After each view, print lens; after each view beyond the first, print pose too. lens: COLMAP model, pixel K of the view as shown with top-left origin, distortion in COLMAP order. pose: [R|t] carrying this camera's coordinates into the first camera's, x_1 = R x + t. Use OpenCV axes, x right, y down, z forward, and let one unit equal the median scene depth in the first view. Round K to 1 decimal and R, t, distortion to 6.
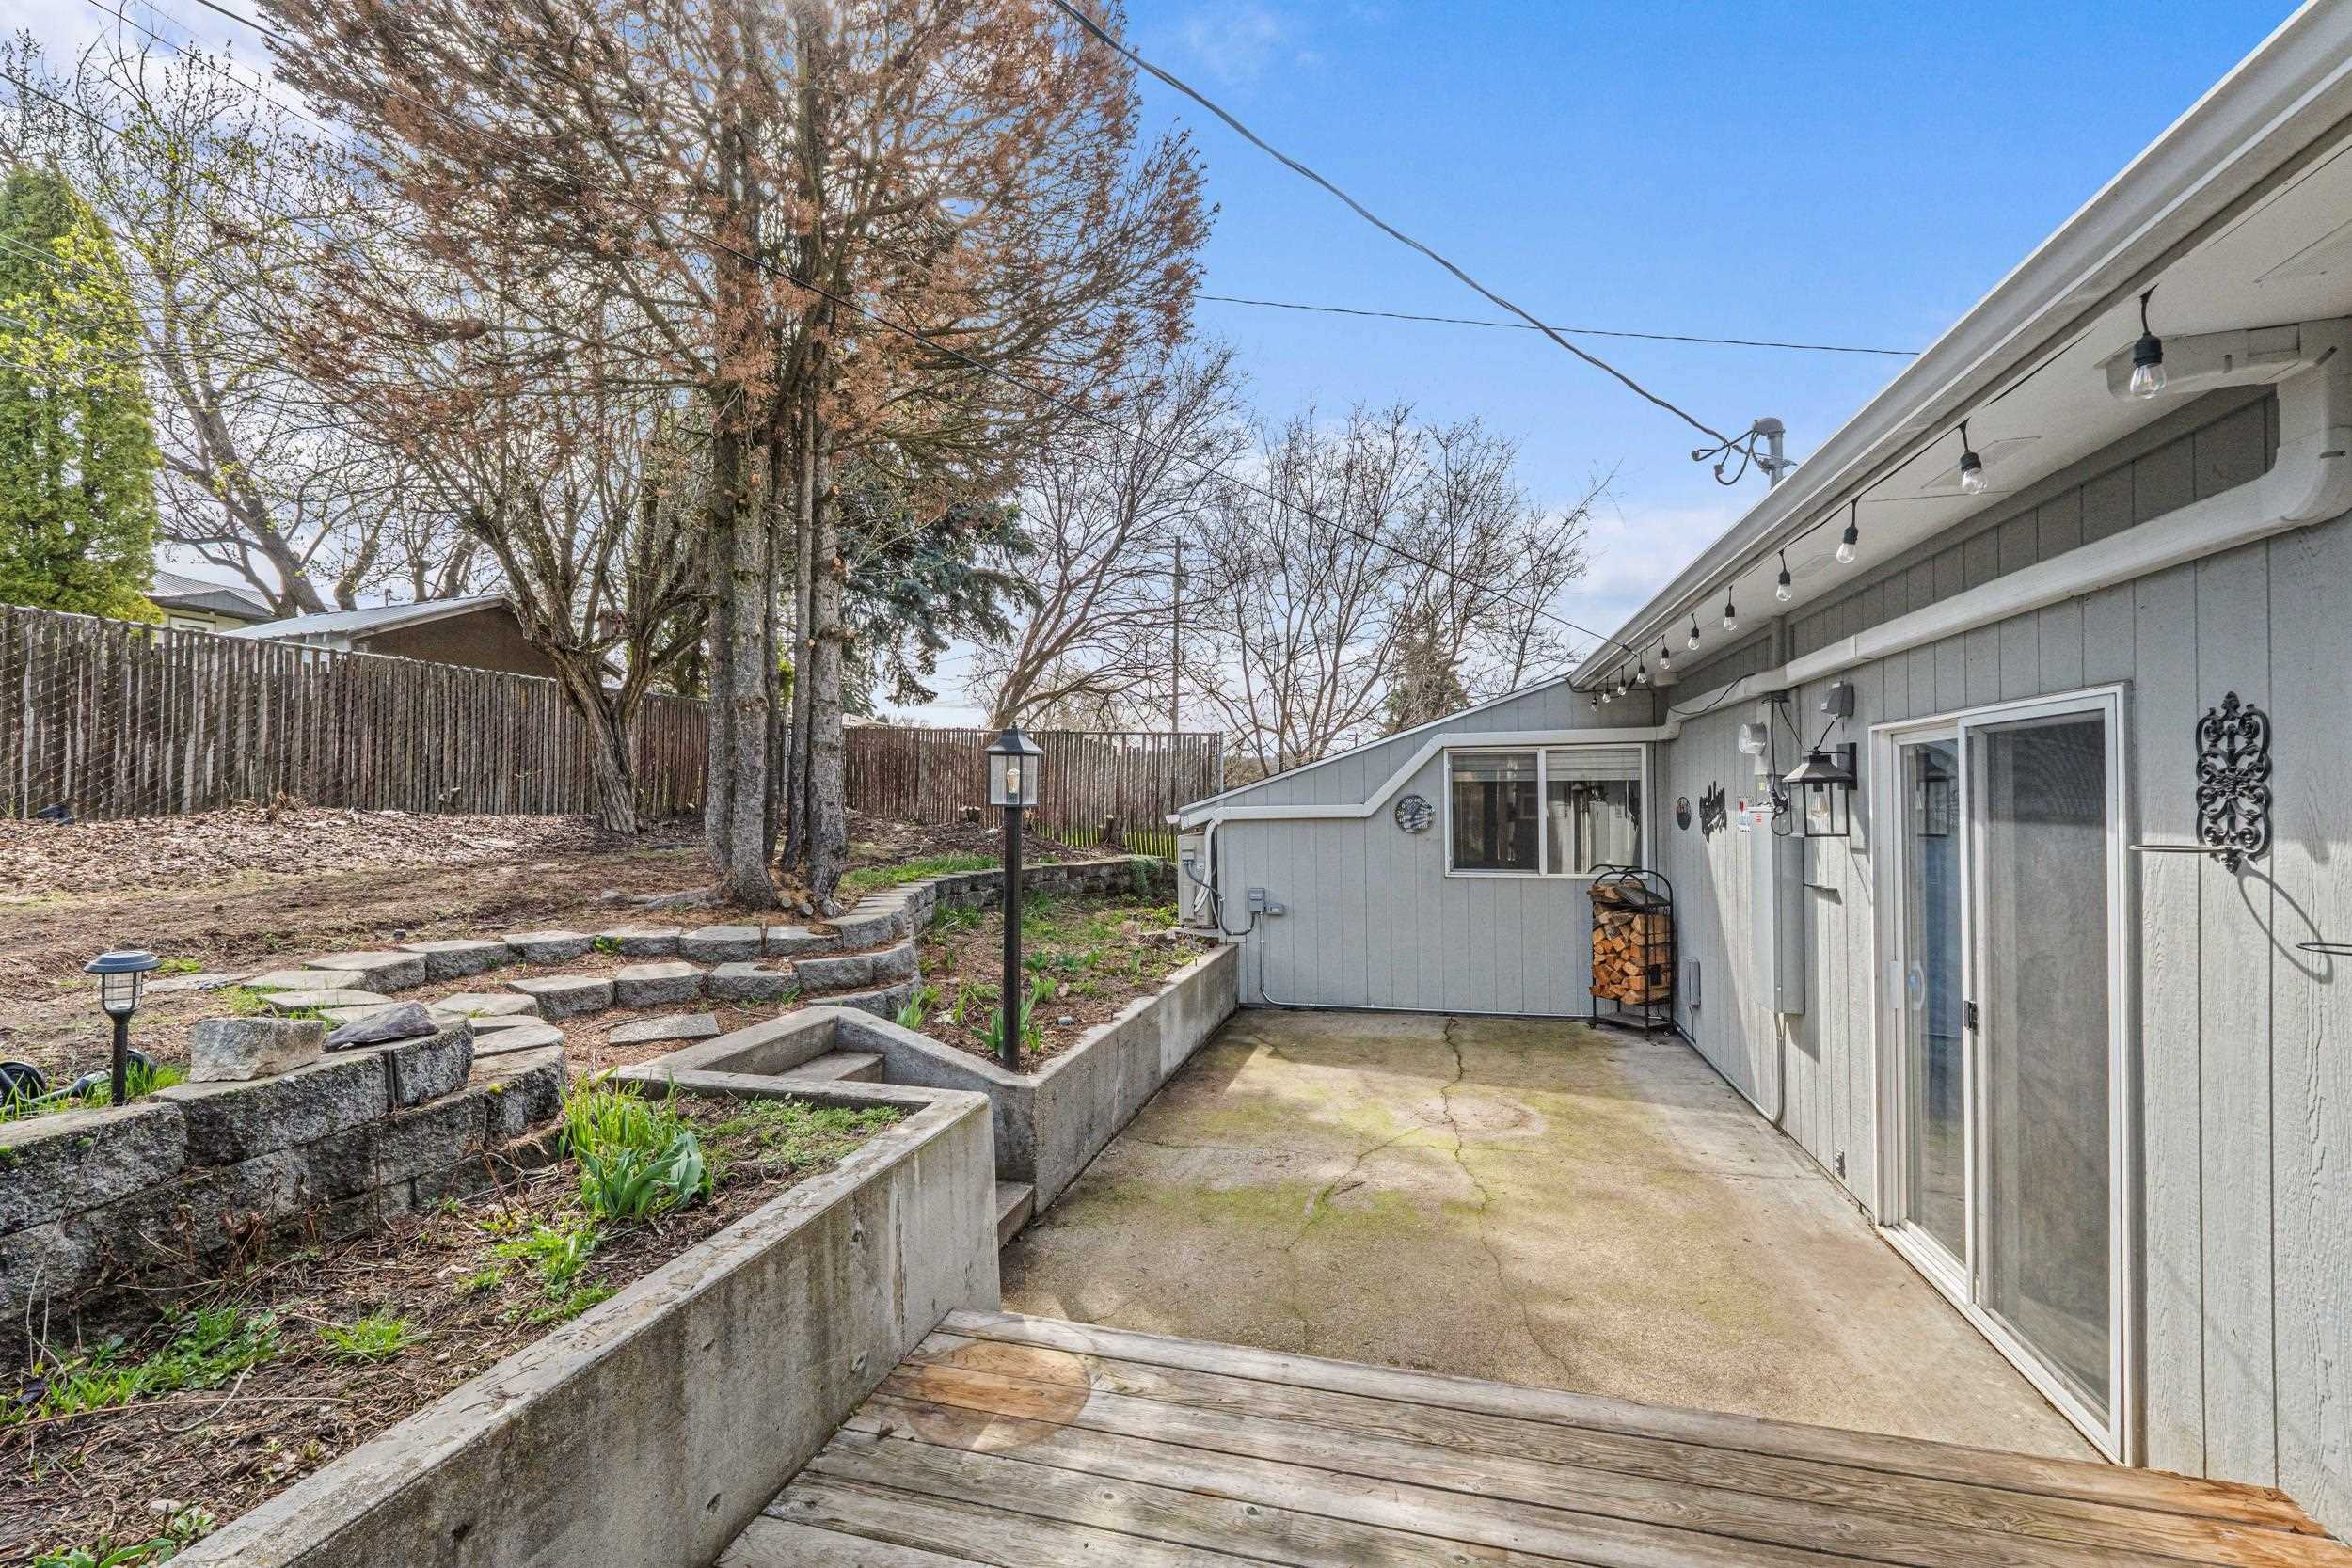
lens RADIAL K [[988.3, 0, 1170.6], [0, 988.3, 795.2], [0, 0, 1]] dist [-0.002492, -0.000731]
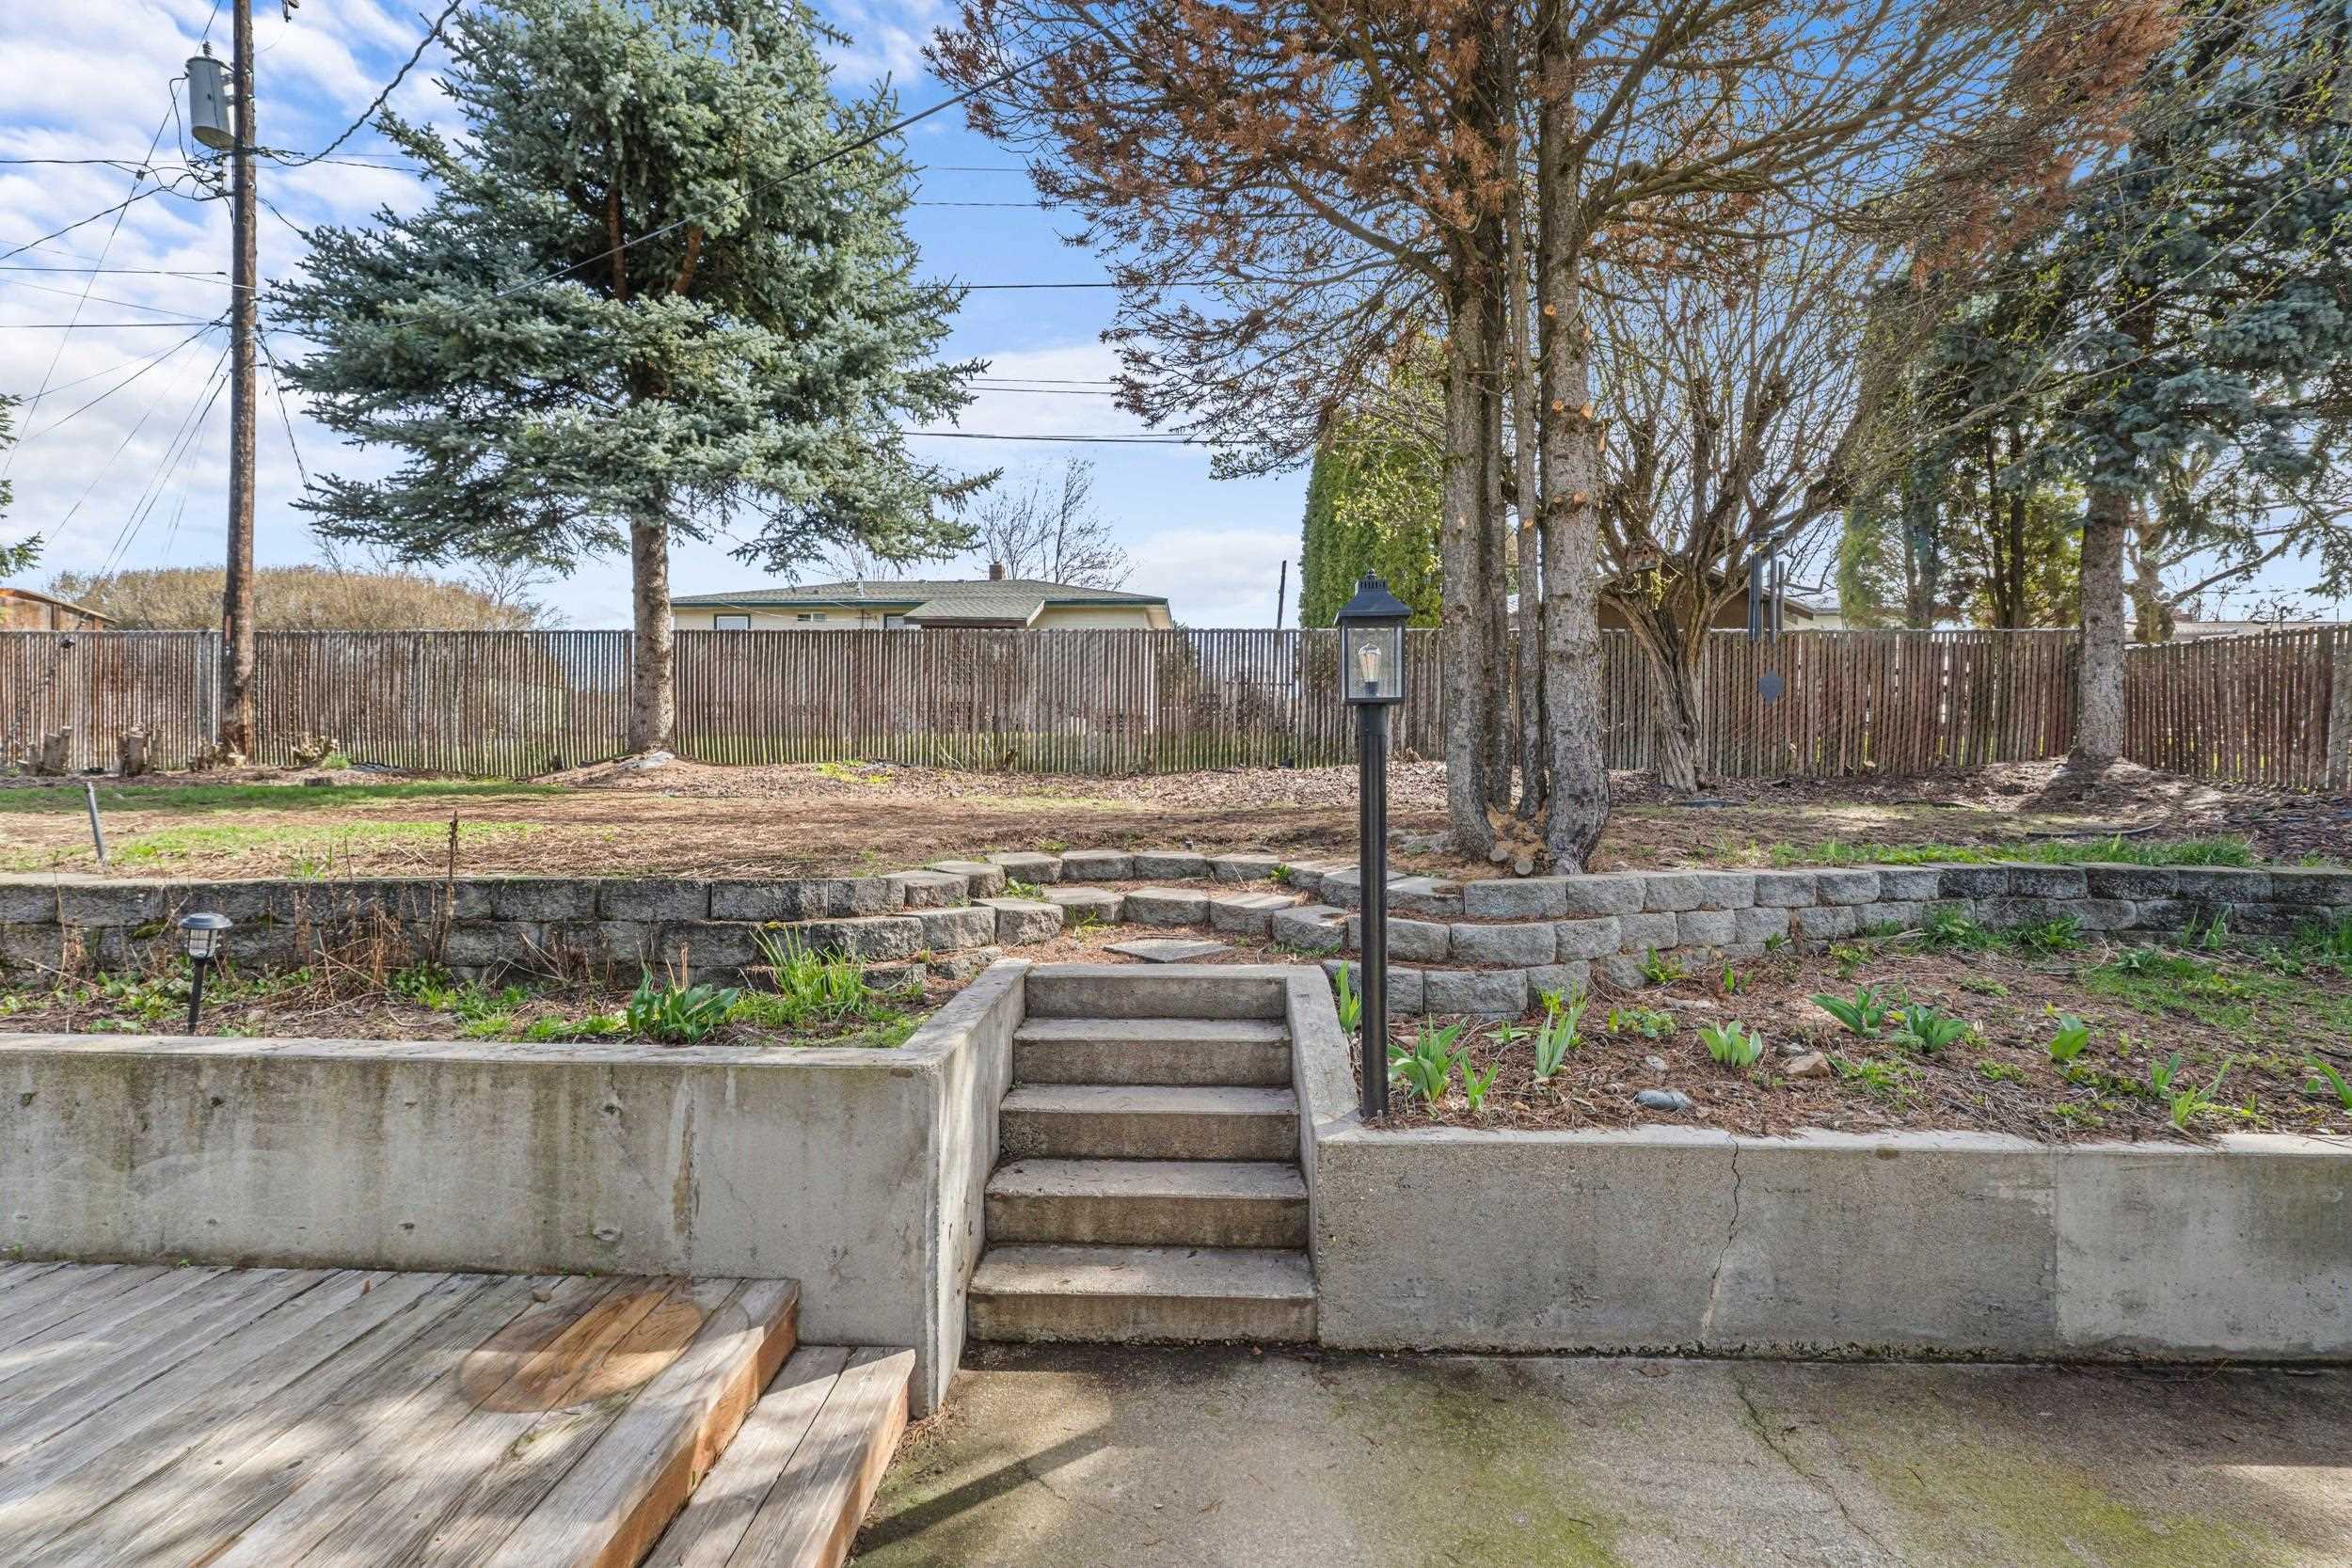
lens RADIAL K [[982.5, 0, 1164.1], [0, 982.5, 786.1], [0, 0, 1]] dist [-0.005814, -0.000230]
pose [[0.235295, 0.011998, -0.971850, 0.556870], [-0.003015, 0.999928, 0.011614, 0.075134], [0.971919, 0.000198, 0.235314, 0.937237]]
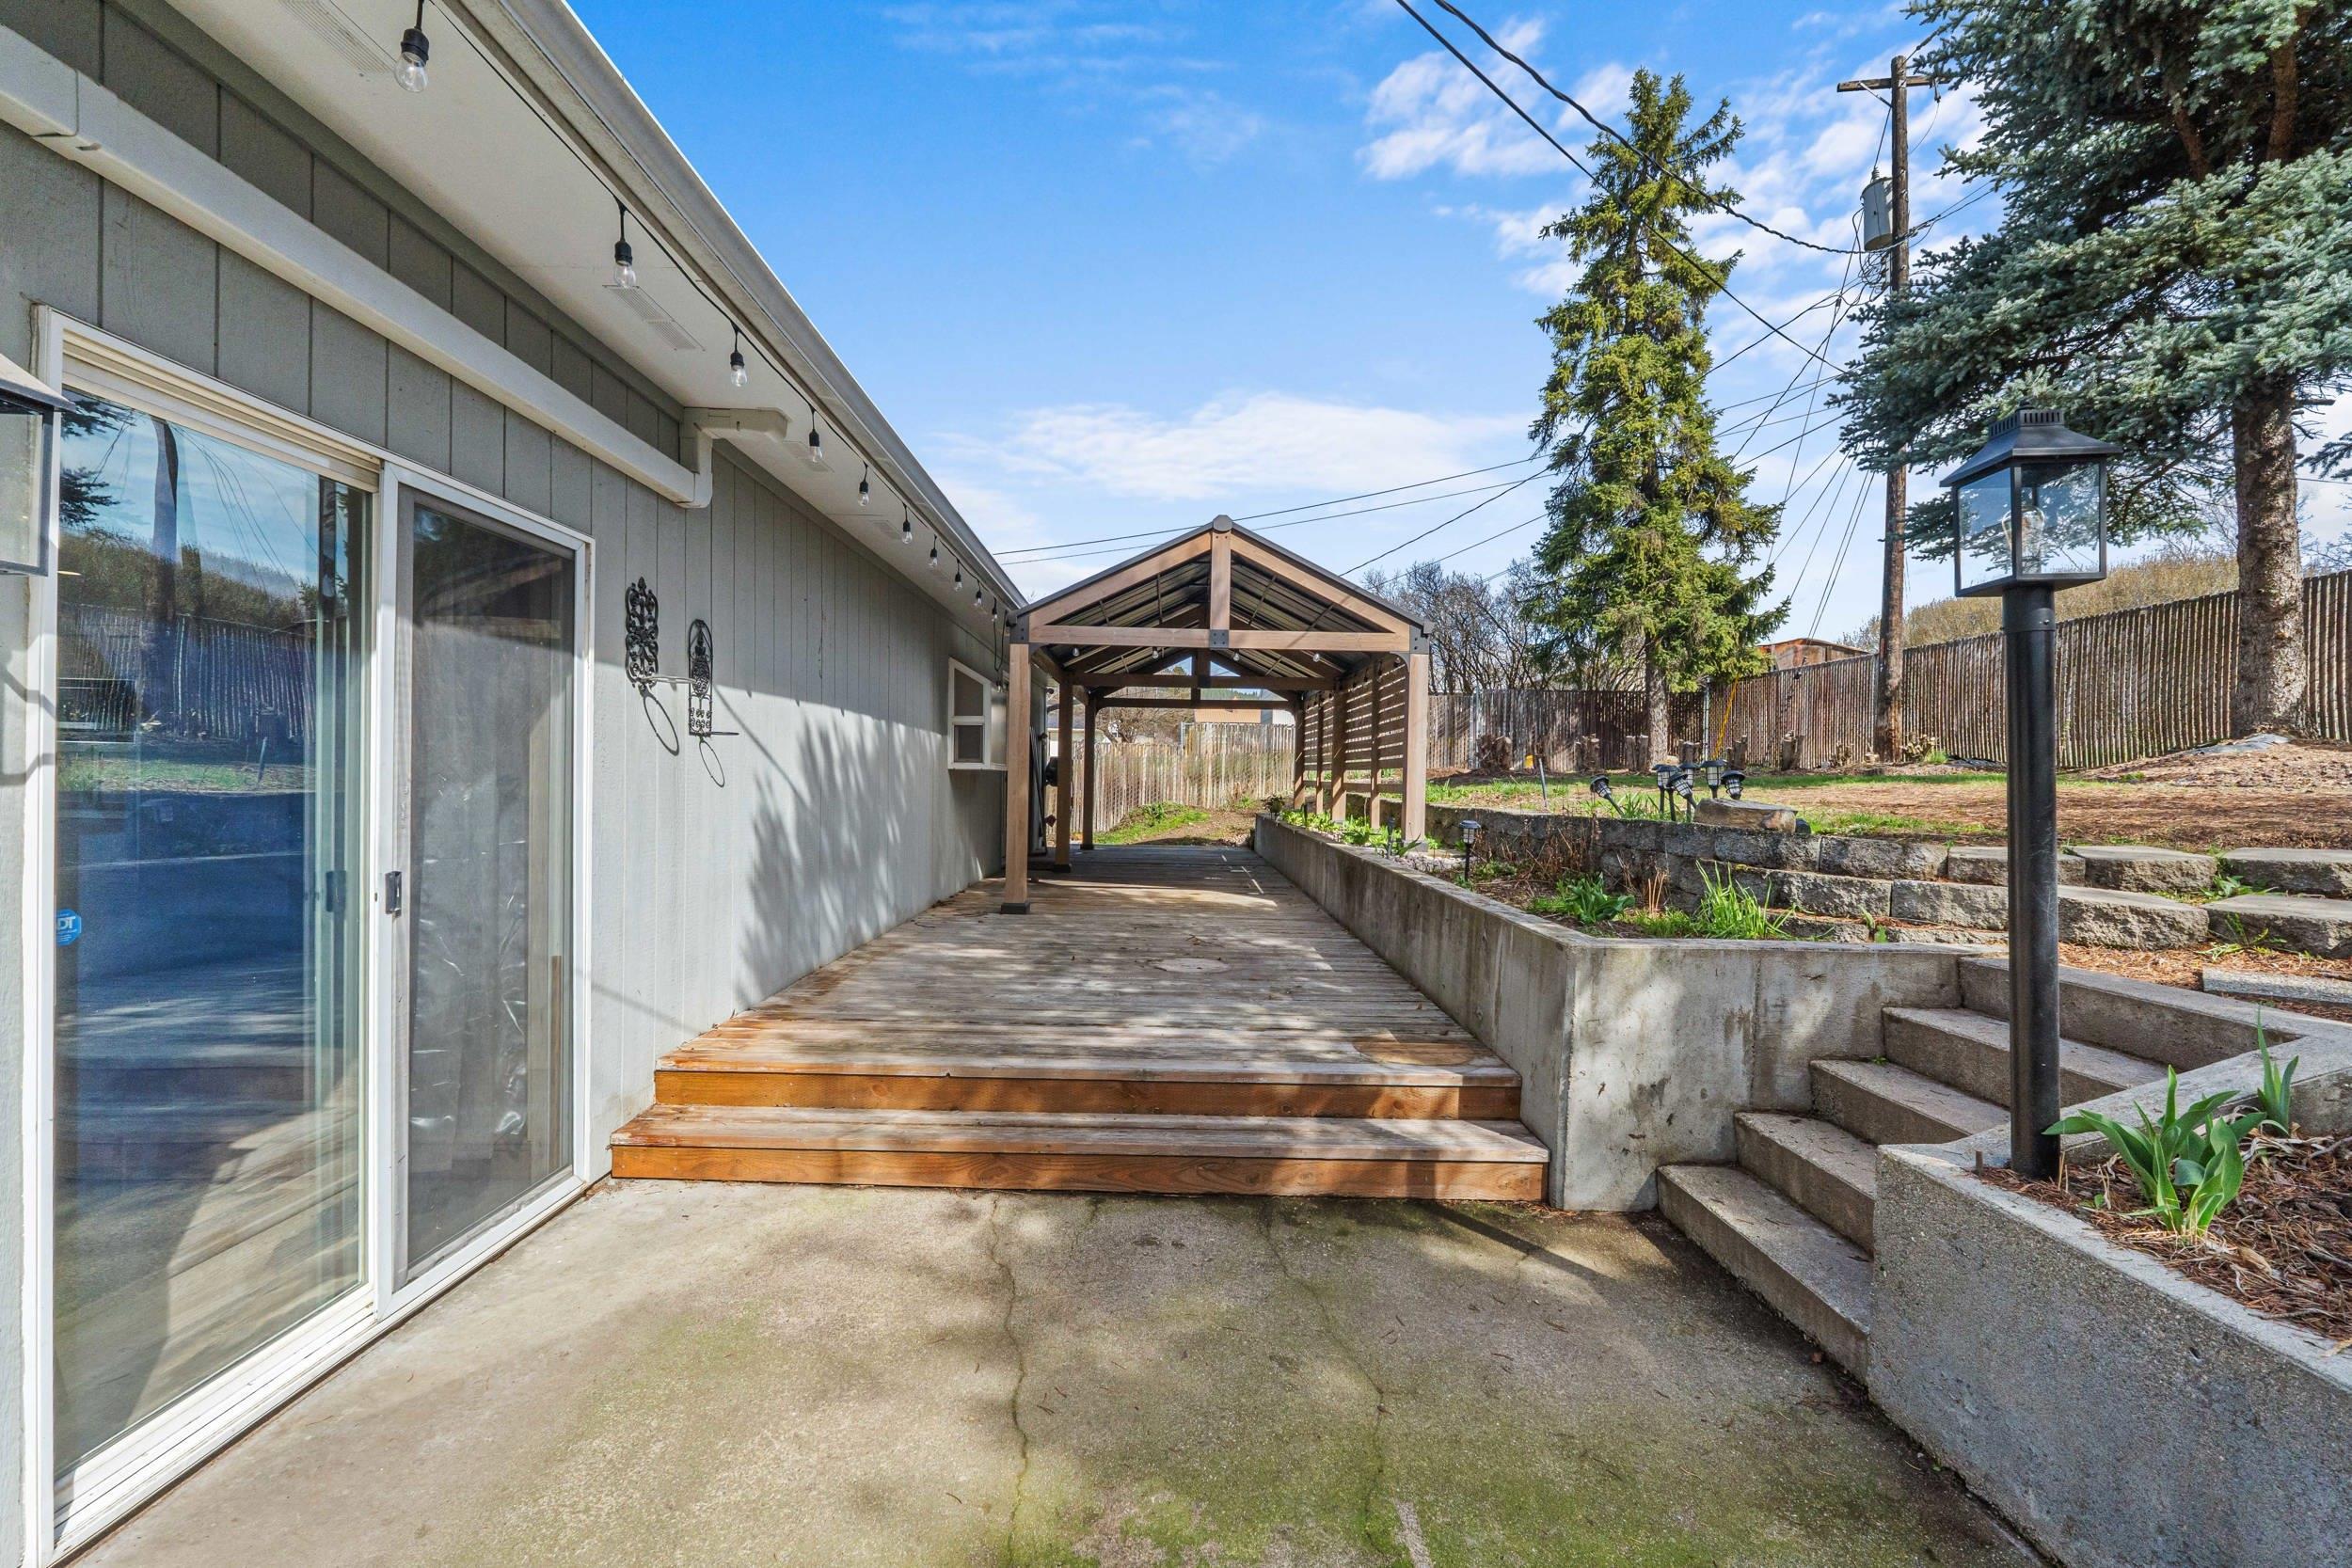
lens RADIAL K [[988.3, 0, 1170.6], [0, 988.3, 795.2], [0, 0, 1]] dist [-0.002492, -0.000731]
pose [[-0.963380, -0.002247, -0.268130, 0.442828], [-0.007498, 0.999800, 0.018562, 0.130084], [0.268034, 0.019893, -0.963204, 1.731523]]
